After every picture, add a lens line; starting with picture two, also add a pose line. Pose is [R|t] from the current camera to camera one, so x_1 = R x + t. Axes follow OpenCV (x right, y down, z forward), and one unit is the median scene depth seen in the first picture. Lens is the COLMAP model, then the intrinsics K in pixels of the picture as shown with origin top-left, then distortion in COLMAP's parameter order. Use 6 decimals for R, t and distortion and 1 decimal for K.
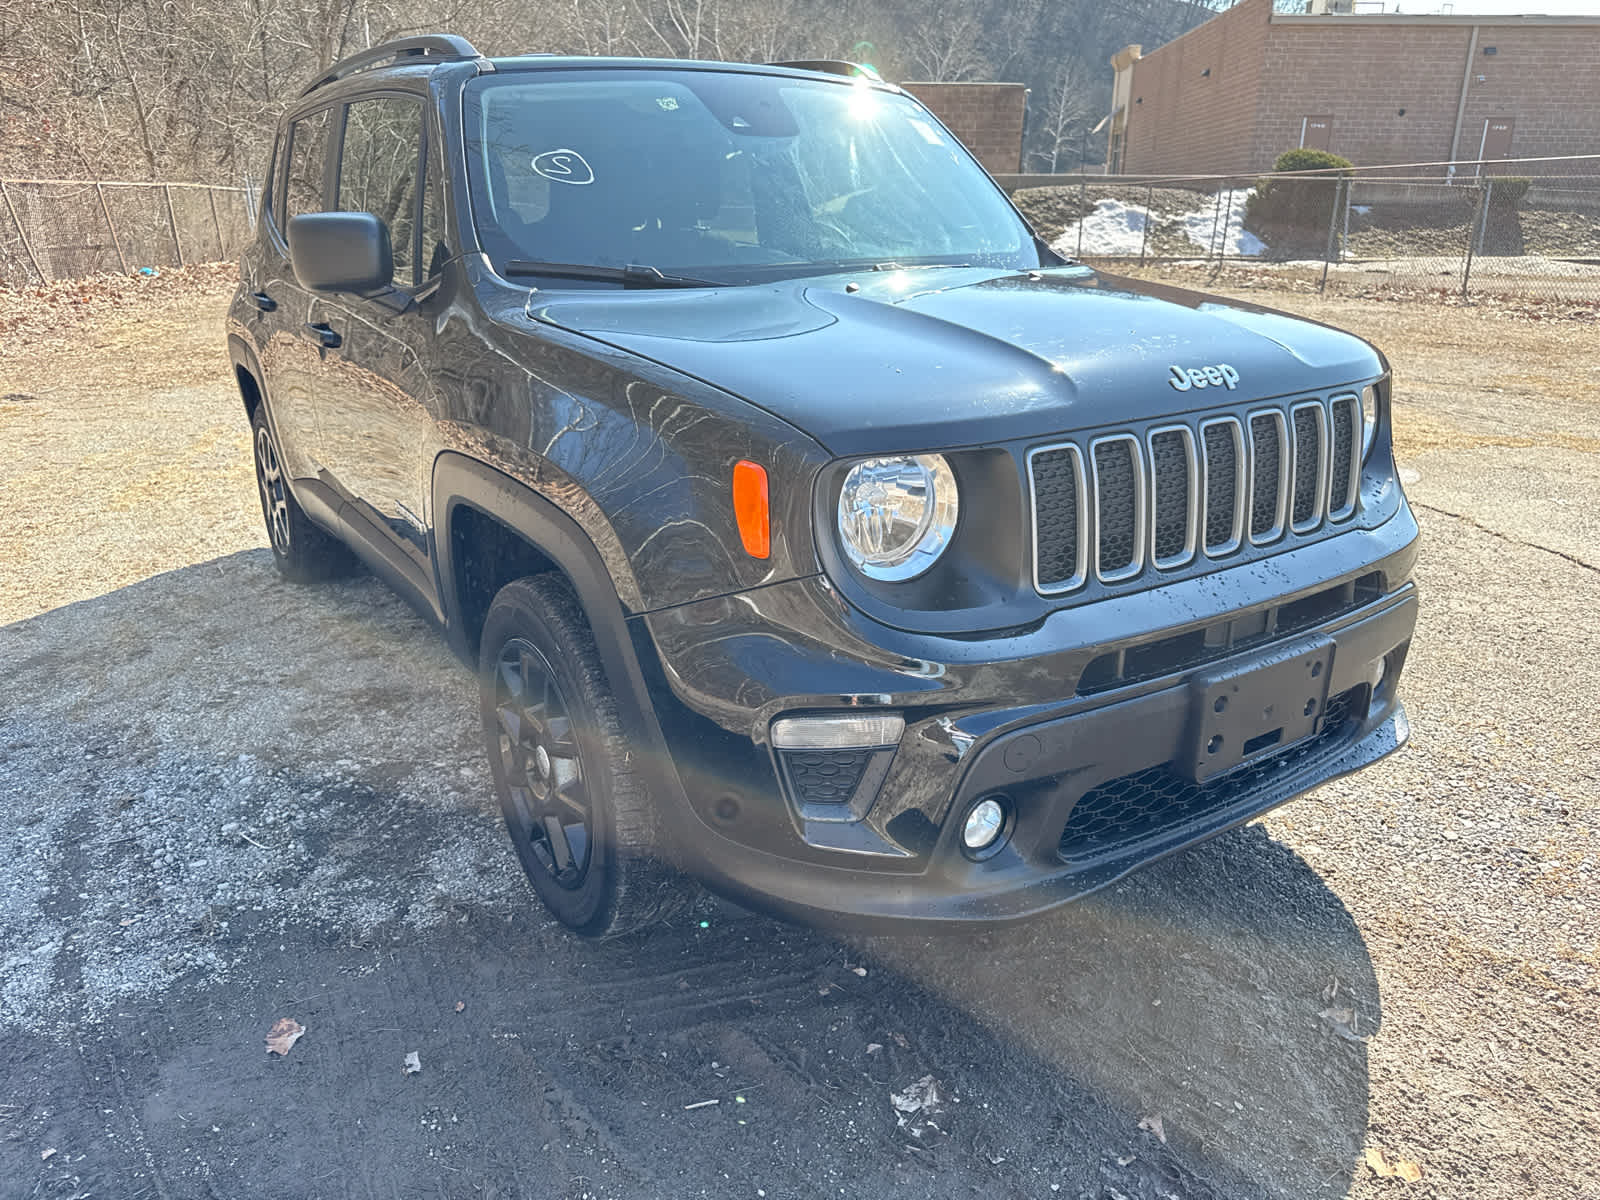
lens RADIAL K [[1141.5, 0, 800.0], [0, 1141.5, 600.0], [0, 0, 1]] dist [0.003896, -0.006246]
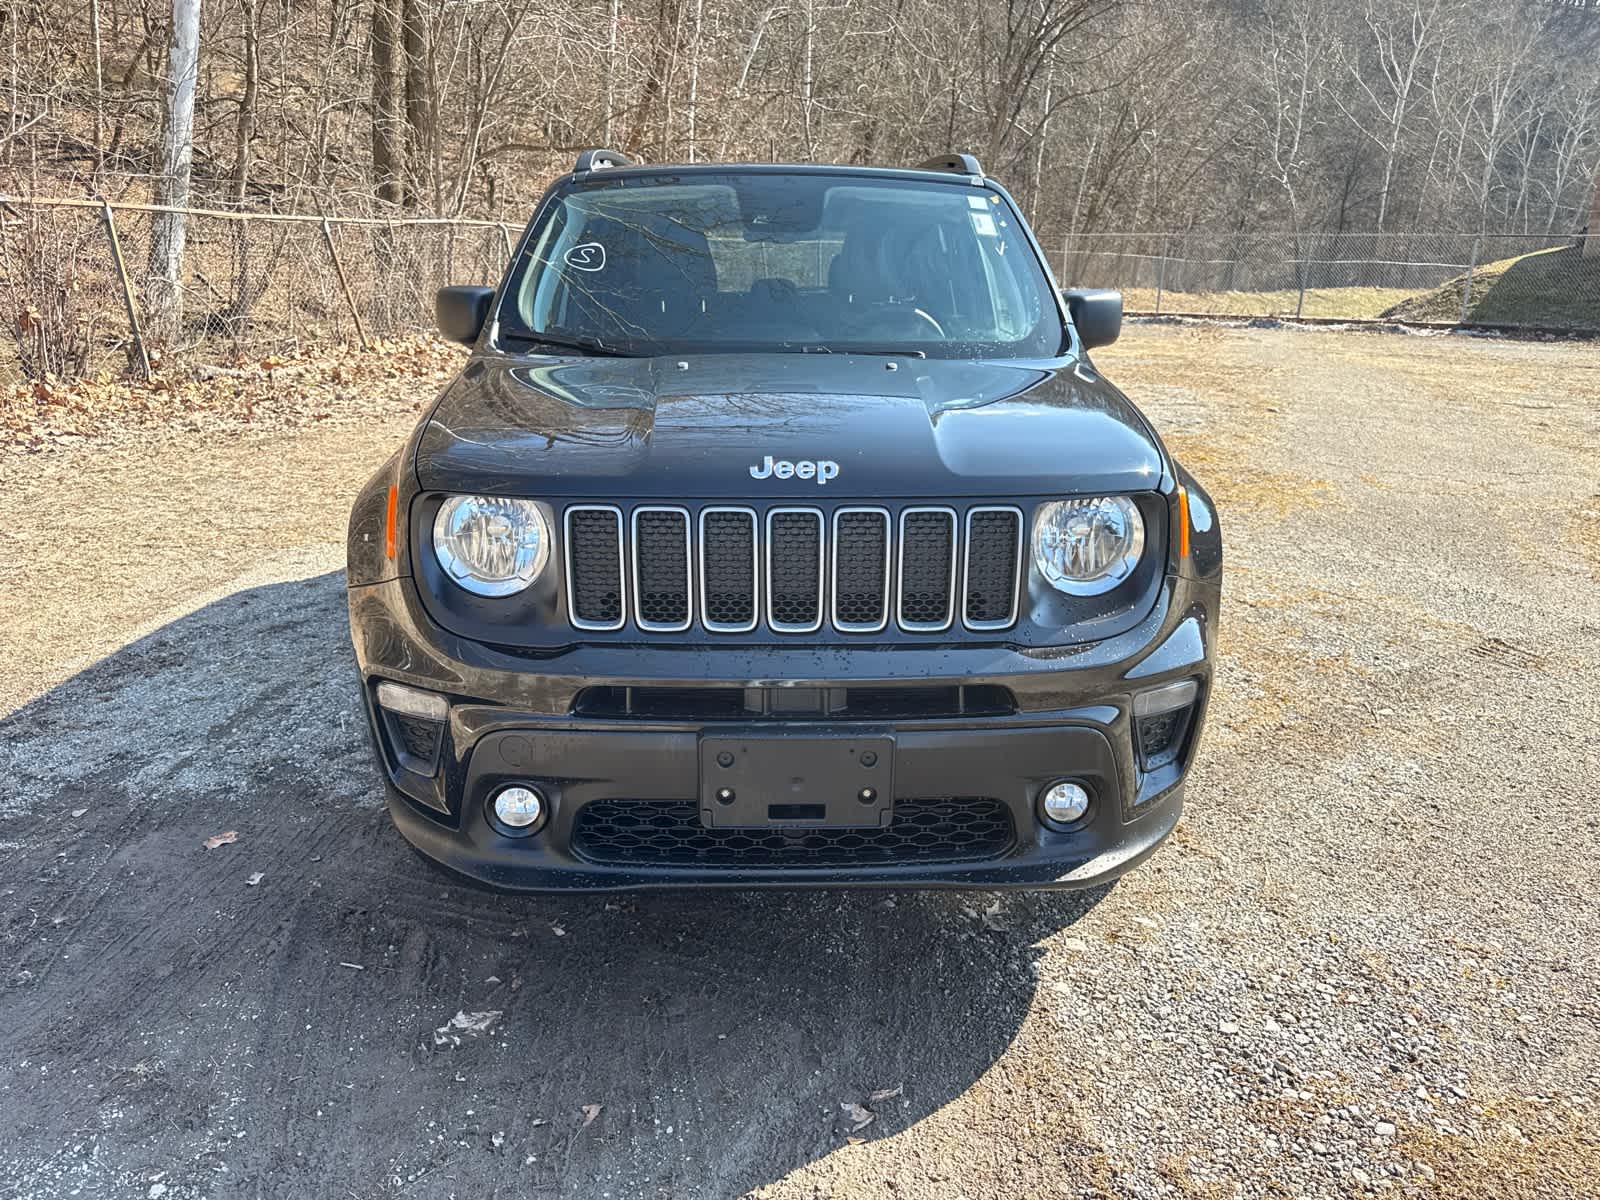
lens RADIAL K [[1148.4, 0, 799.5], [0, 1148.4, 620.3], [0, 0, 1]] dist [0.002387, -0.009207]
pose [[0.846211, 0.178665, -0.502002, 0.778935], [-0.192804, 0.980941, 0.024119, -0.061925], [0.496743, 0.076378, 0.864530, 0.077428]]
